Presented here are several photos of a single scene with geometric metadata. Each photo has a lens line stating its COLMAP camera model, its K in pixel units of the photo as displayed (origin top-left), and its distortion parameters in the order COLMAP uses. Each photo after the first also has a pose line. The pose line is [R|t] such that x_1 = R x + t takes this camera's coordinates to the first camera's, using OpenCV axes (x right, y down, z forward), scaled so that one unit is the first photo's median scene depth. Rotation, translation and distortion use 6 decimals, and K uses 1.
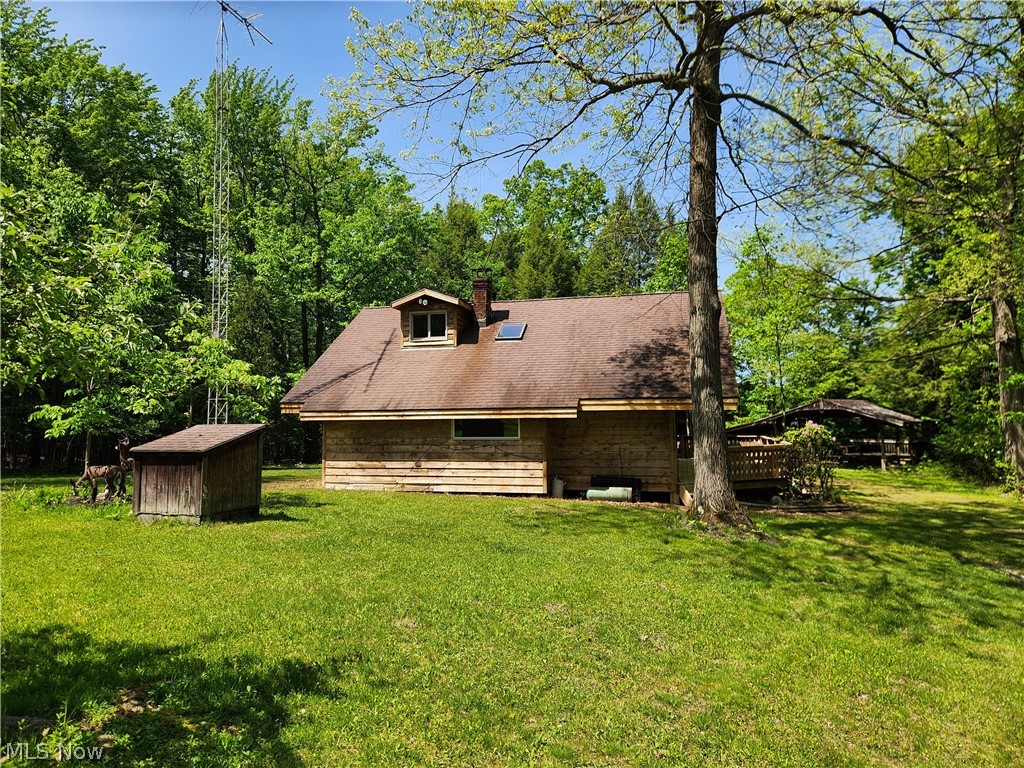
lens RADIAL K [[691.6, 0, 512.9], [0, 691.6, 383.4], [0, 0, 1]] dist [0.008039, -0.000403]
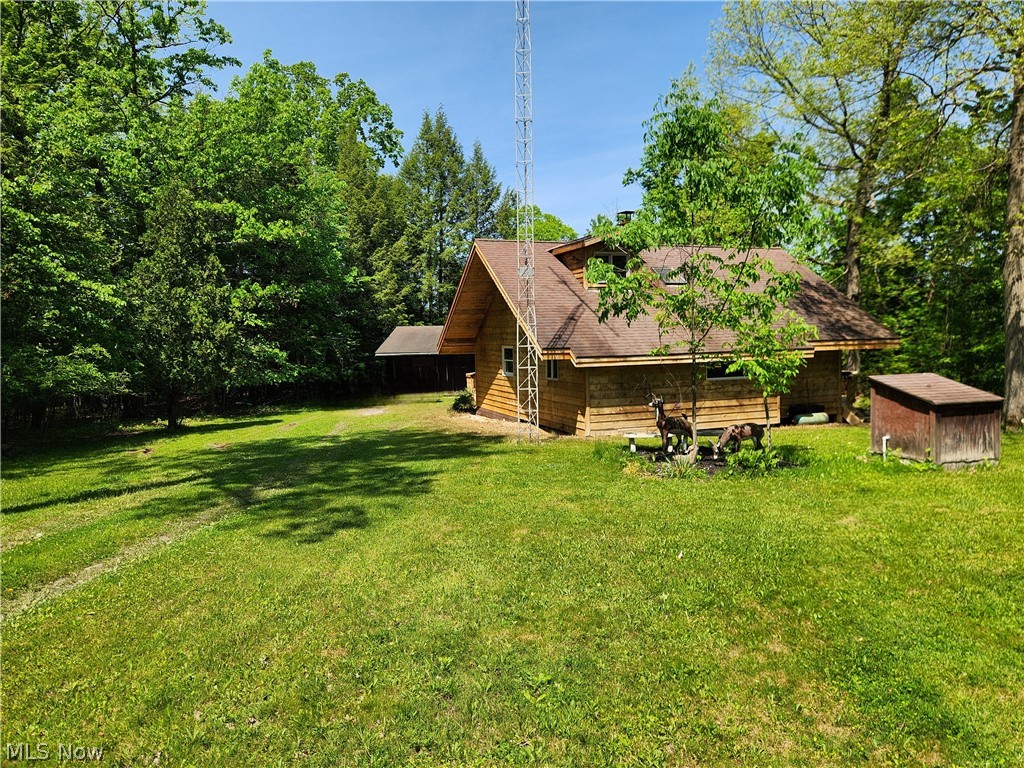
lens RADIAL K [[691.6, 0, 512.8], [0, 691.6, 385.0], [0, 0, 1]] dist [0.008039, -0.000403]
pose [[0.833206, -0.047850, 0.550889, -0.939478], [-0.010130, 0.994761, 0.101727, -0.017648], [-0.552870, -0.090340, 0.828356, 0.283108]]
